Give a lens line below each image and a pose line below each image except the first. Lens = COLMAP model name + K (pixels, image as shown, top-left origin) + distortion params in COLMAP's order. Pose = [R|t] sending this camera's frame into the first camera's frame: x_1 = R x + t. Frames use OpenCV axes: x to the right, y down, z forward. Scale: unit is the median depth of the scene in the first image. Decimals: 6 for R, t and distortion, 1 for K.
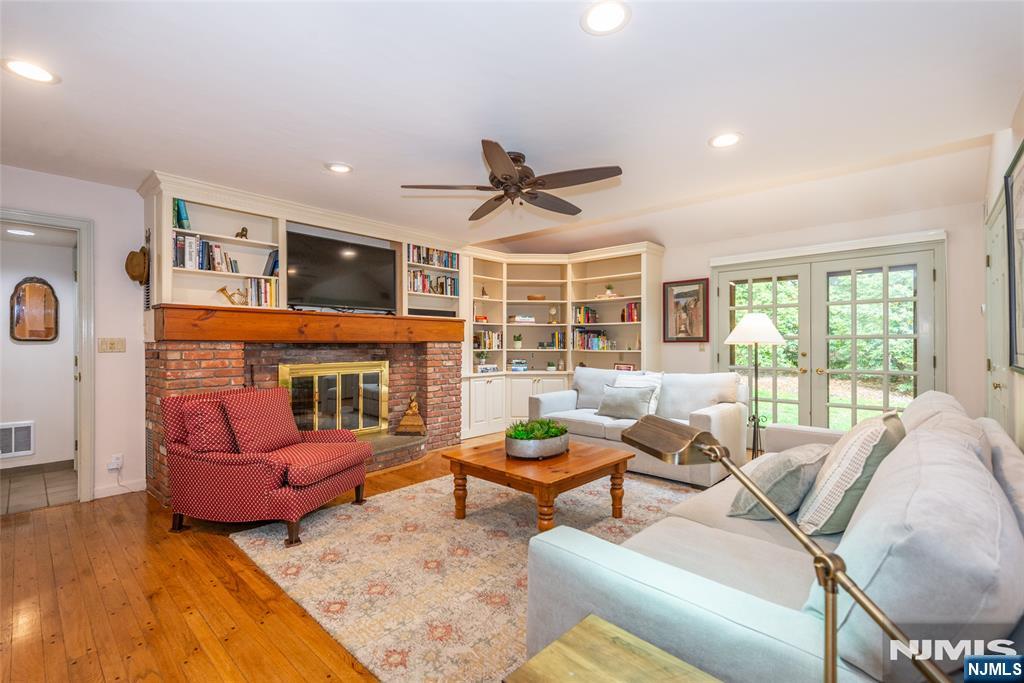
lens RADIAL K [[455.0, 0, 512.2], [0, 455.0, 342.1], [0, 0, 1]] dist [0.022459, -0.001003]
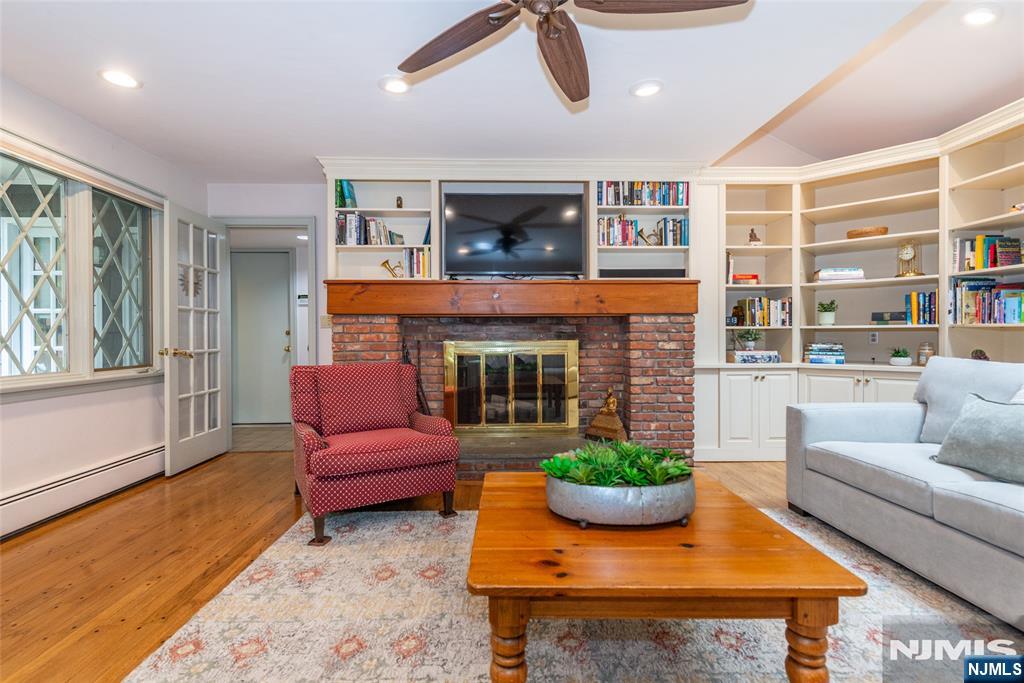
lens RADIAL K [[474.6, 0, 504.2], [0, 474.6, 339.2], [0, 0, 1]] dist [0.014740, -0.003261]
pose [[0.691852, -0.000650, -0.722039, 0.223287], [0.006232, 0.999968, 0.005072, 0.034941], [0.722012, -0.008008, 0.691834, 0.362447]]
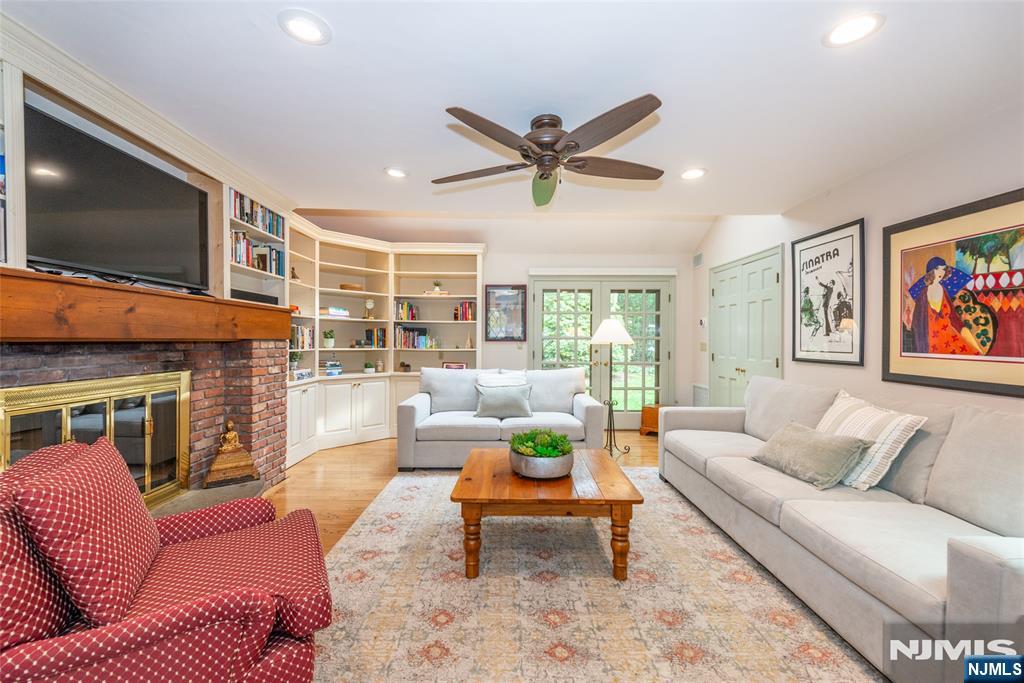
lens RADIAL K [[421.2, 0, 514.6], [0, 421.2, 342.9], [0, 0, 1]] dist [0.010702, -0.001079]
pose [[0.726941, 0.000109, 0.686700, -0.351300], [-0.006966, 0.999950, 0.007215, -0.003171], [-0.686664, -0.010028, 0.726905, 0.291221]]
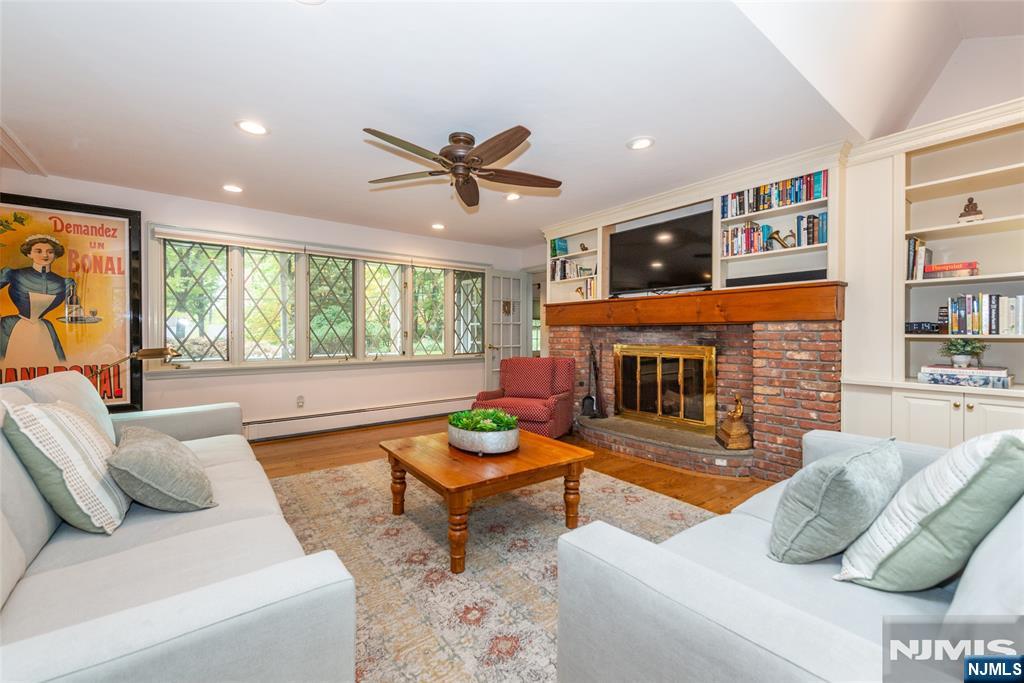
lens RADIAL K [[421.2, 0, 505.6], [0, 421.2, 336.1], [0, 0, 1]] dist [0.010702, -0.001079]
pose [[-0.185878, 0.011603, -0.982504, 0.554646], [0.006863, 0.999921, 0.010511, 0.012074], [0.982549, -0.004790, -0.185943, 0.782225]]
